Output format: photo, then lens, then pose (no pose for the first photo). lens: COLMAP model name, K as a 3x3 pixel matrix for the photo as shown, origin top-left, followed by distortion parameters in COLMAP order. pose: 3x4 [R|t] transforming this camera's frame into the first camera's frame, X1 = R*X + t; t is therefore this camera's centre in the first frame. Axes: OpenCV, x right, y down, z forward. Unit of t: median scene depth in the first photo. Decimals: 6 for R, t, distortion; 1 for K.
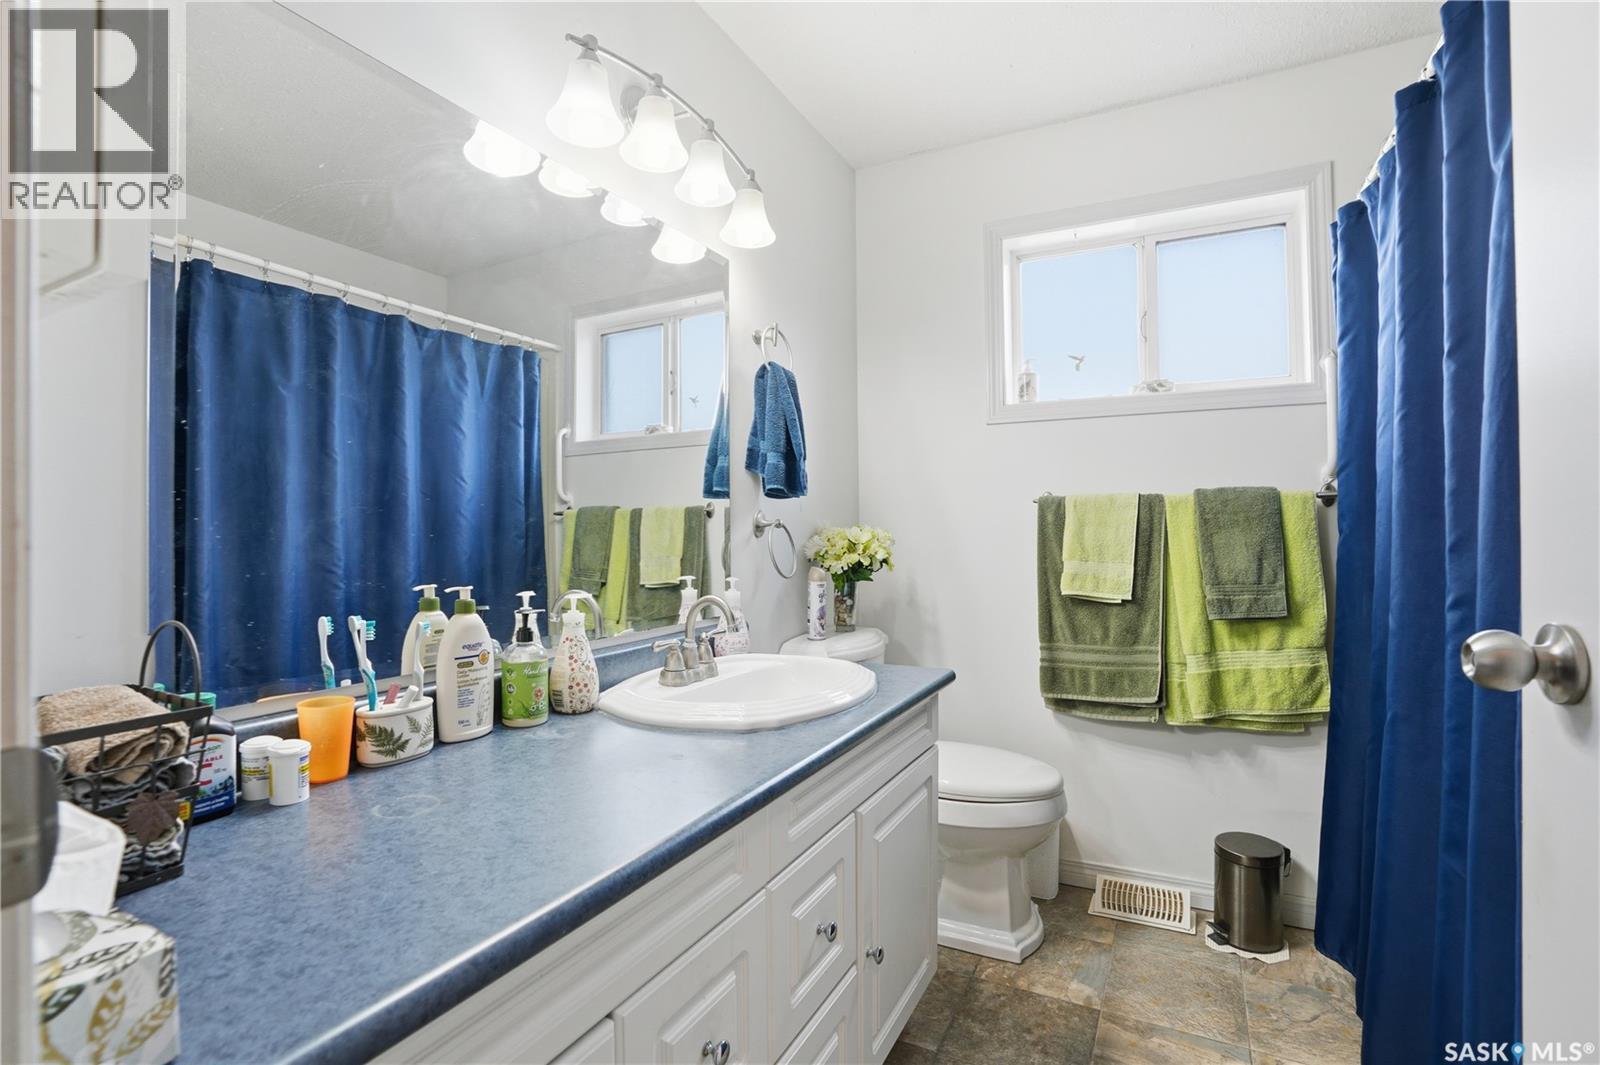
lens RADIAL K [[733.6, 0, 813.8], [0, 733.6, 527.1], [0, 0, 1]] dist [-0.049662, -0.000166]
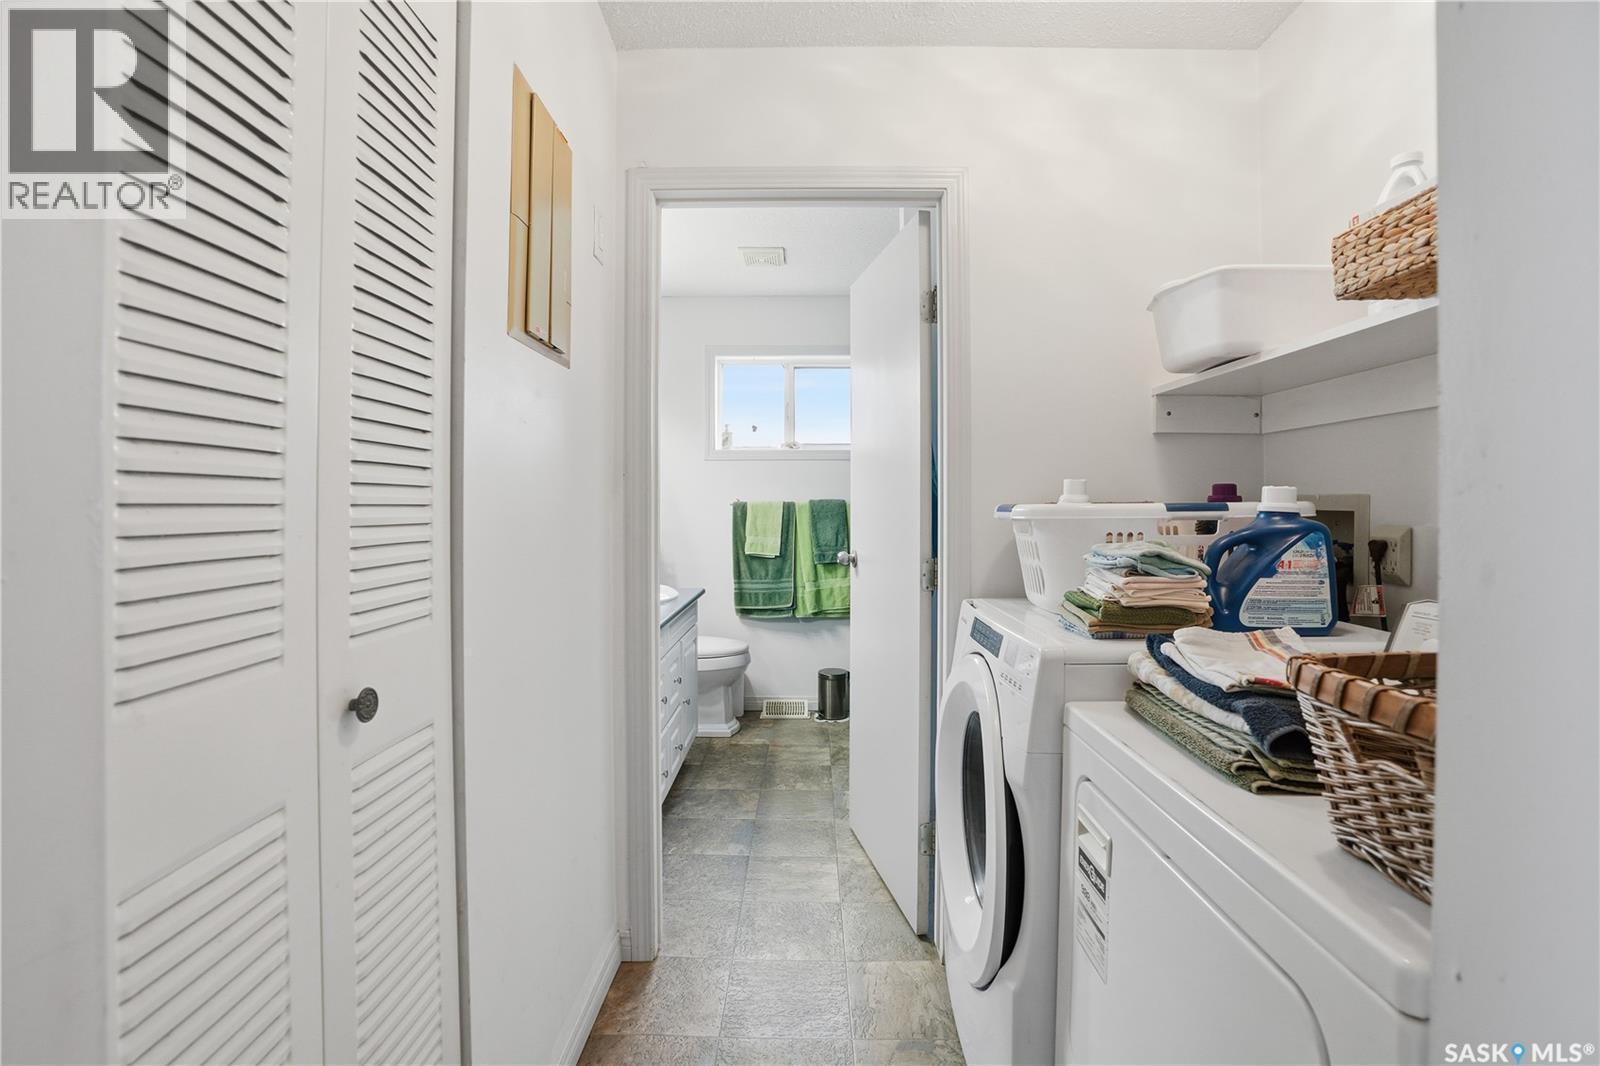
lens RADIAL K [[733.6, 0, 799.7], [0, 733.6, 533.0], [0, 0, 1]] dist [-0.049662, -0.000166]
pose [[0.893227, -0.006164, 0.449563, -0.409587], [-0.009532, 0.999422, 0.032641, -0.026934], [-0.449504, -0.033441, 0.892652, -0.801780]]
